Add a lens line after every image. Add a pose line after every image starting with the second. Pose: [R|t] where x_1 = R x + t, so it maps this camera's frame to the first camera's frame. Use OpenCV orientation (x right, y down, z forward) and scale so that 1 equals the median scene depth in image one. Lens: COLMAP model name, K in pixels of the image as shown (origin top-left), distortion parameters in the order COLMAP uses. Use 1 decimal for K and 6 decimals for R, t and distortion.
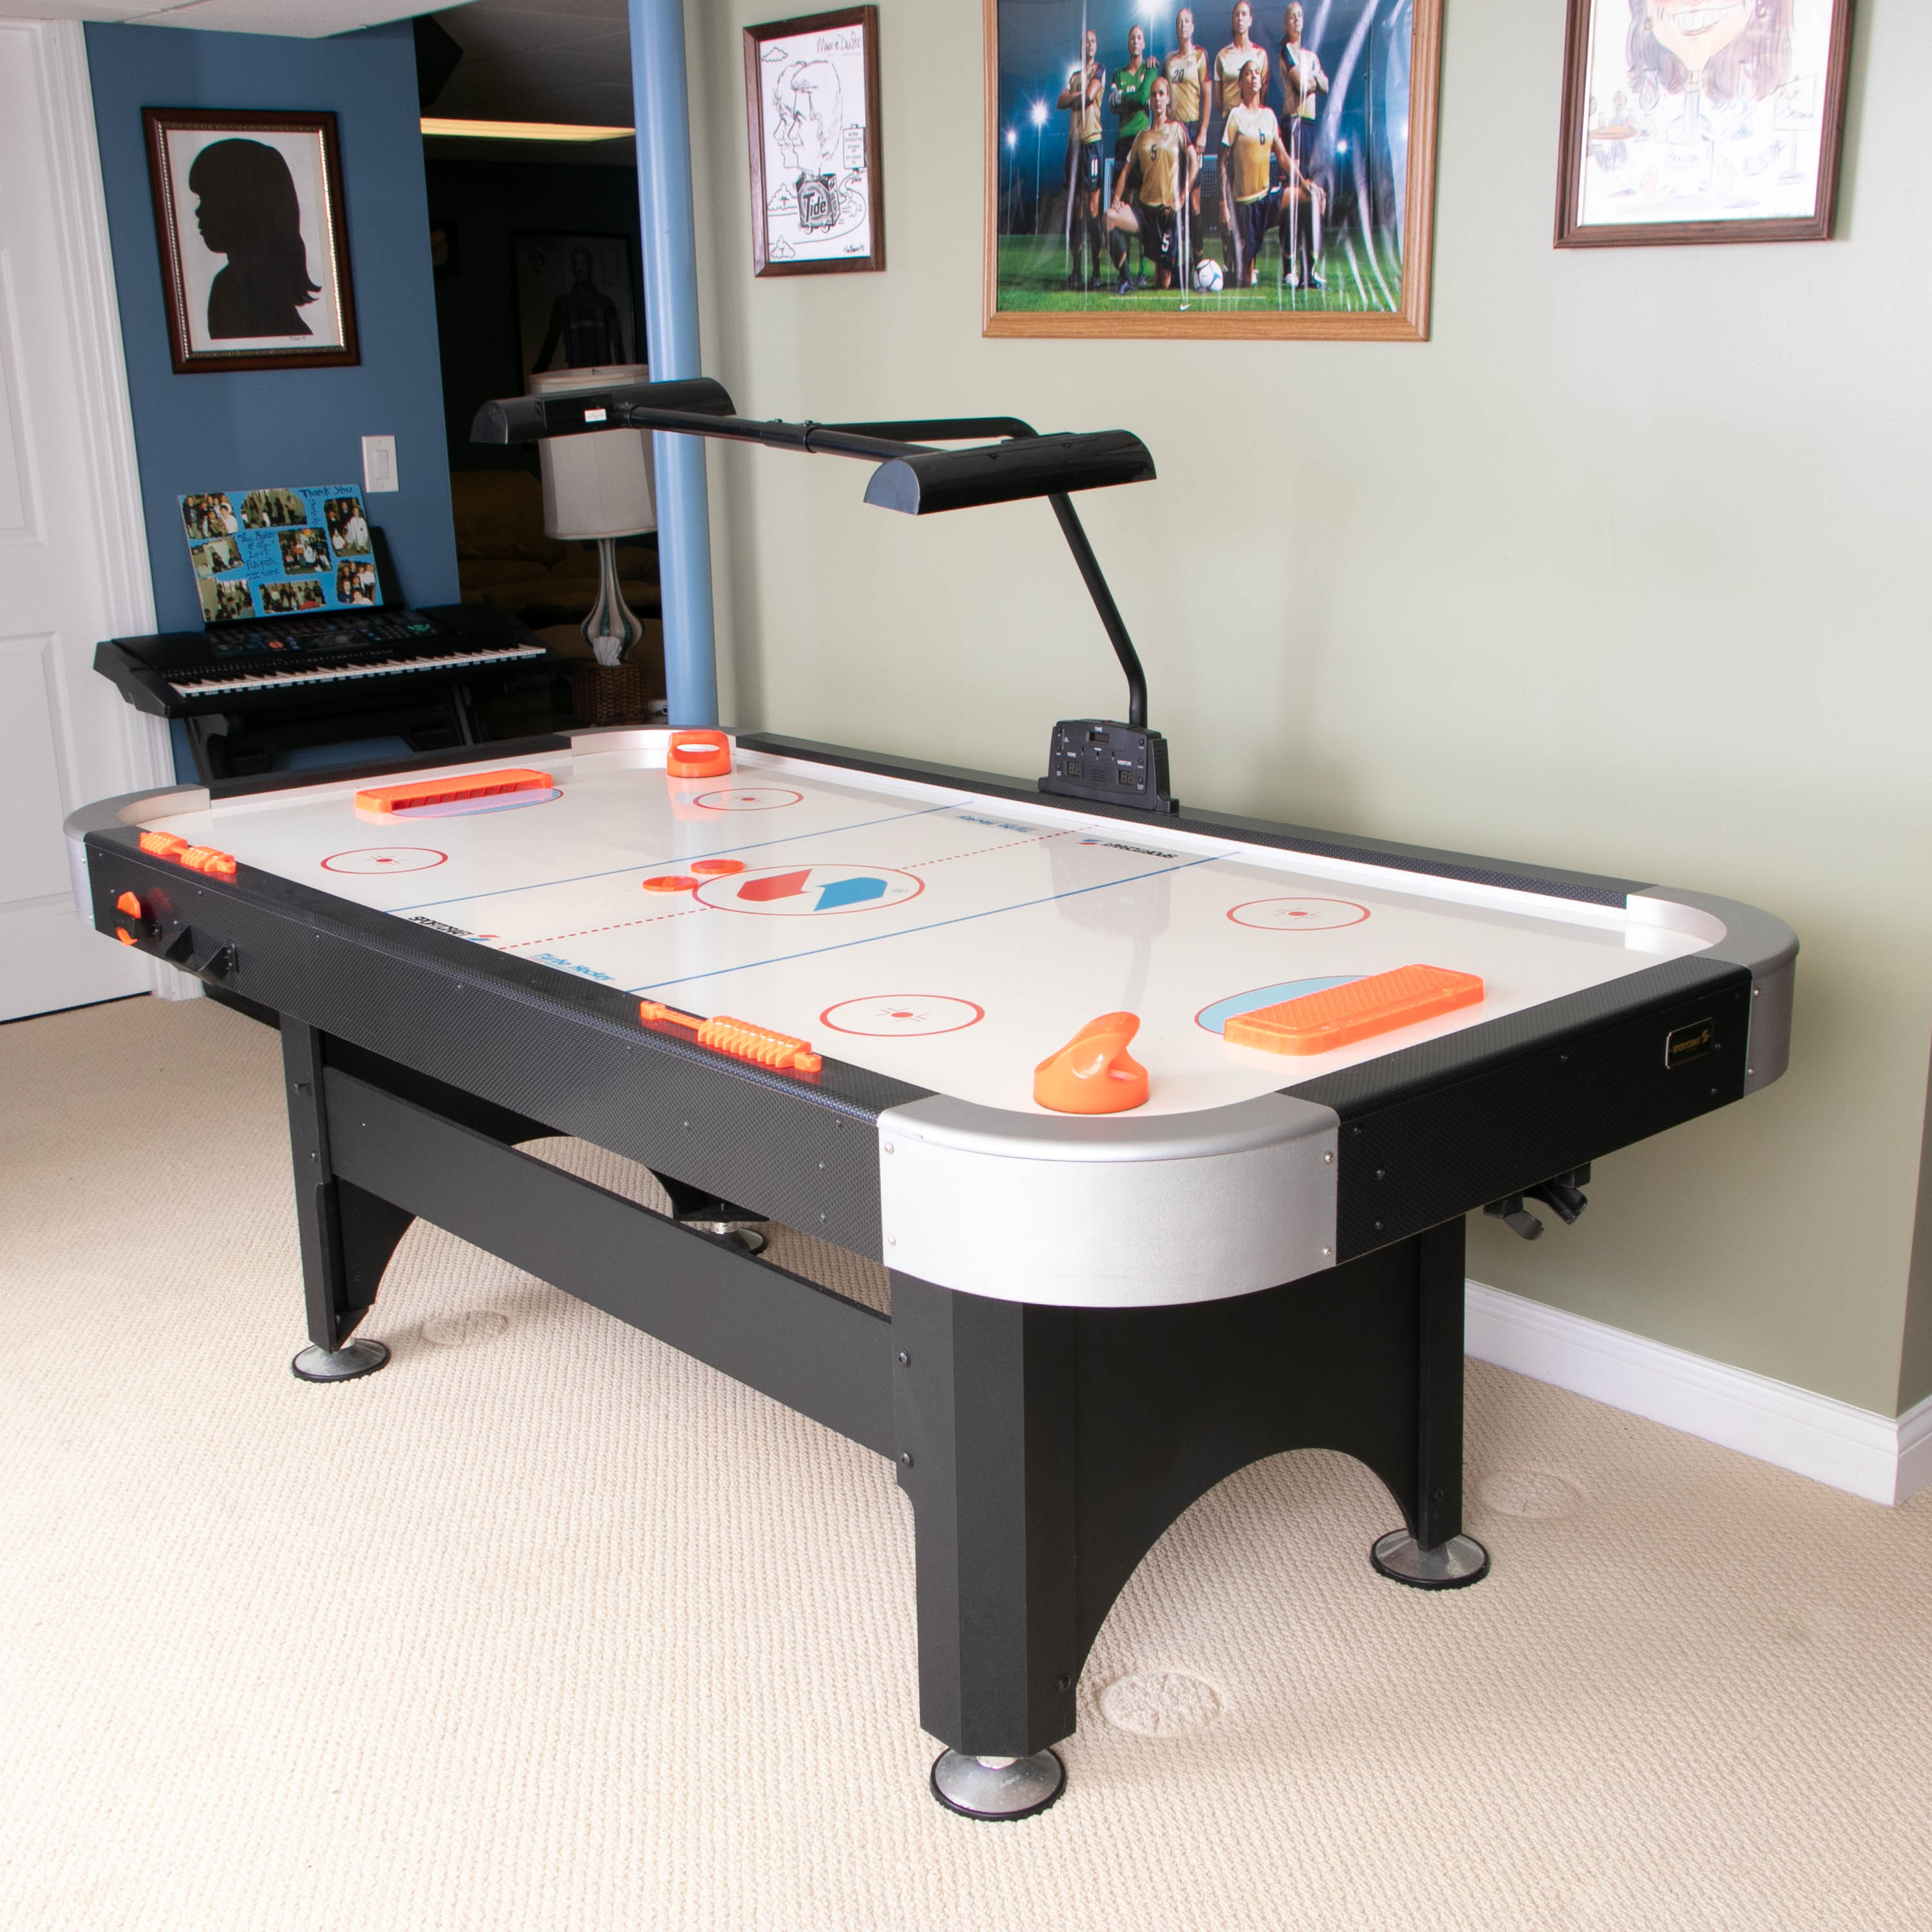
lens RADIAL K [[2383.1, 0, 962.8], [0, 2383.1, 966.1], [0, 0, 1]] dist [0.021427, 0.000000]
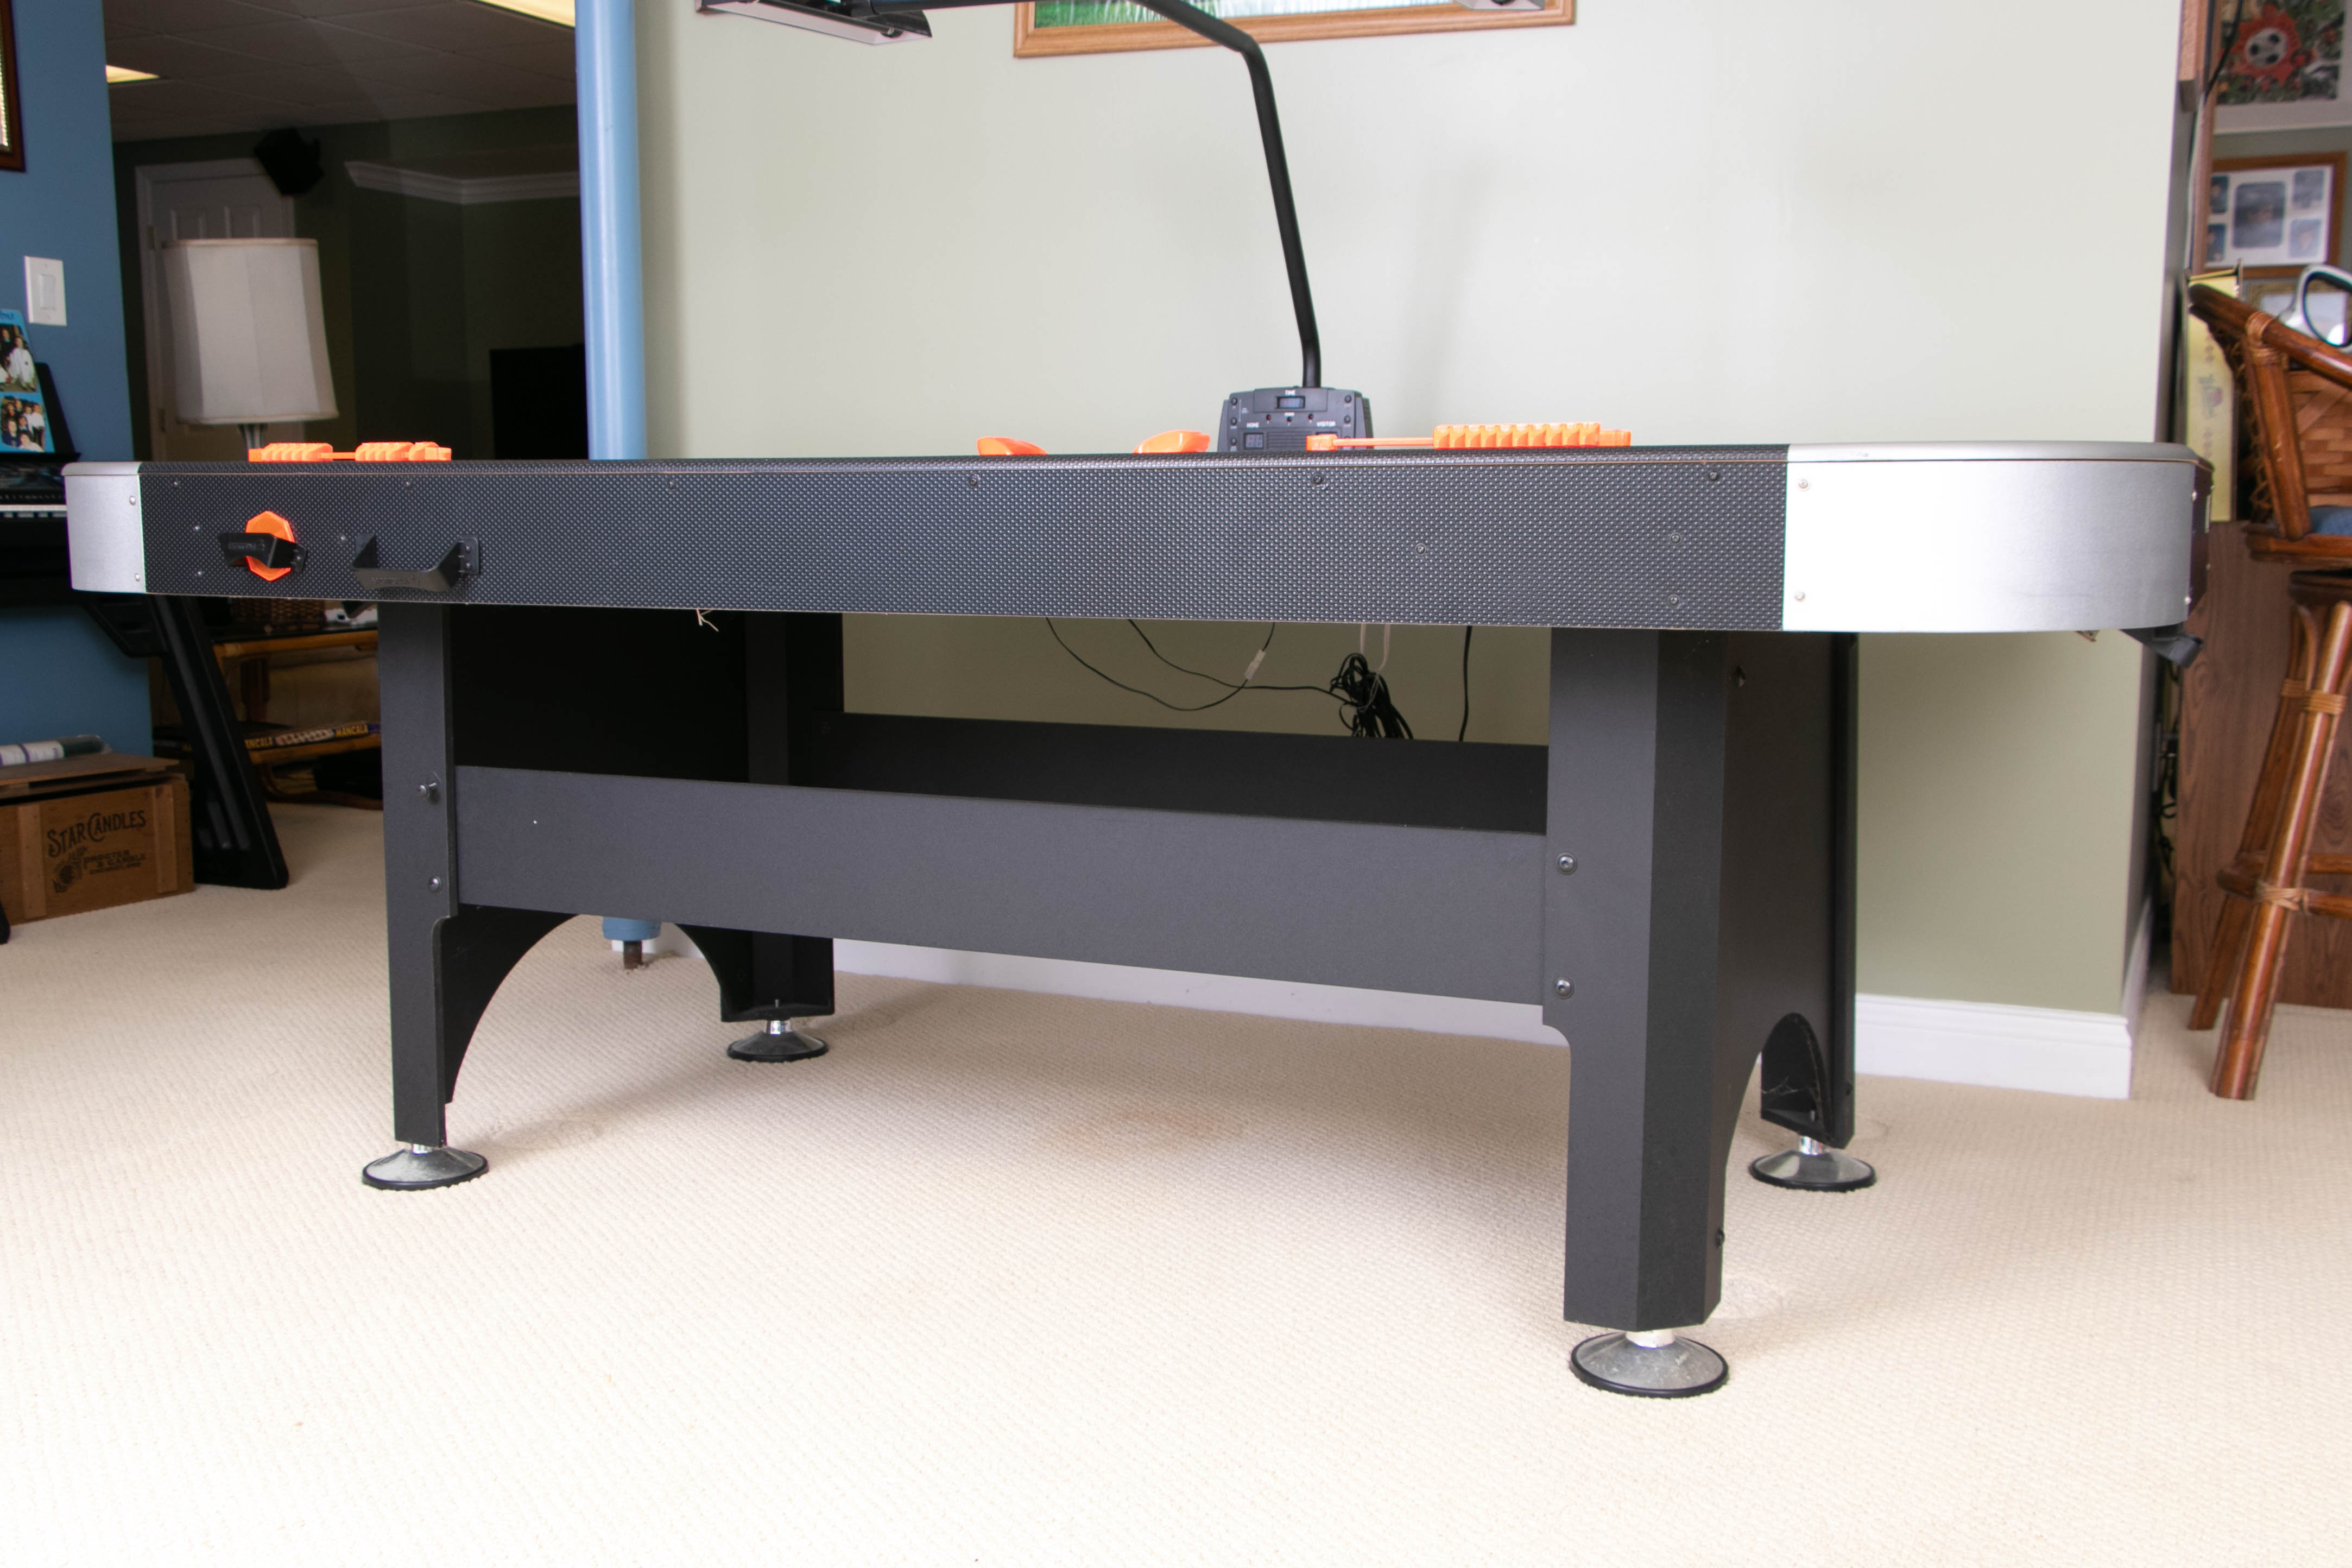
lens RADIAL K [[2364.7, 0, 1182.1], [0, 2364.7, 794.6], [0, 0, 1]] dist [-0.010832, 0.000000]
pose [[0.914958, -0.028300, 0.402555, -0.198293], [0.084426, 0.988887, -0.122370, 0.092133], [-0.394619, 0.145949, 0.907180, 0.103848]]
